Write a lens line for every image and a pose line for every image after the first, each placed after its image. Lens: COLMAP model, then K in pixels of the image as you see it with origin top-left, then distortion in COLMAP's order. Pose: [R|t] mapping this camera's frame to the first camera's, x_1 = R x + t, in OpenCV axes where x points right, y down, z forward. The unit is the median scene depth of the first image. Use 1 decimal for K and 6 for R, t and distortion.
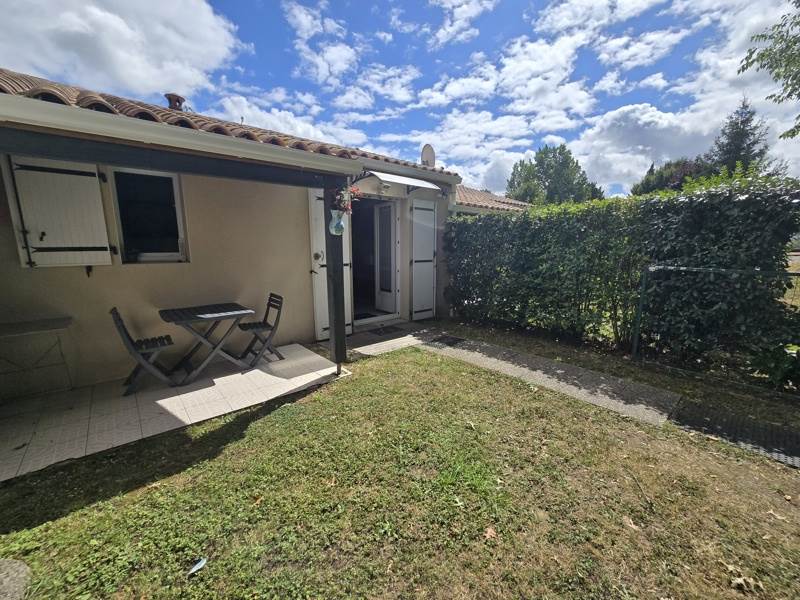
lens RADIAL K [[326.8, 0, 400.1], [0, 326.8, 300.0], [0, 0, 1]] dist [-0.001319, -0.000017]
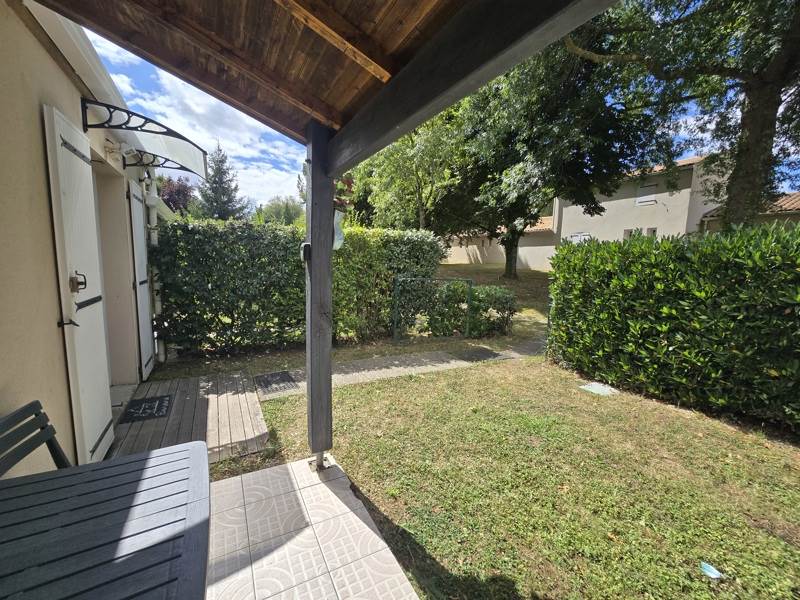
lens RADIAL K [[326.8, 0, 401.4], [0, 326.8, 302.0], [0, 0, 1]] dist [-0.001319, -0.000017]
pose [[0.206097, -0.108876, 0.972456, -0.742599], [0.123447, 0.988744, 0.084537, -0.124856], [-0.970714, 0.102624, 0.217217, 0.683473]]
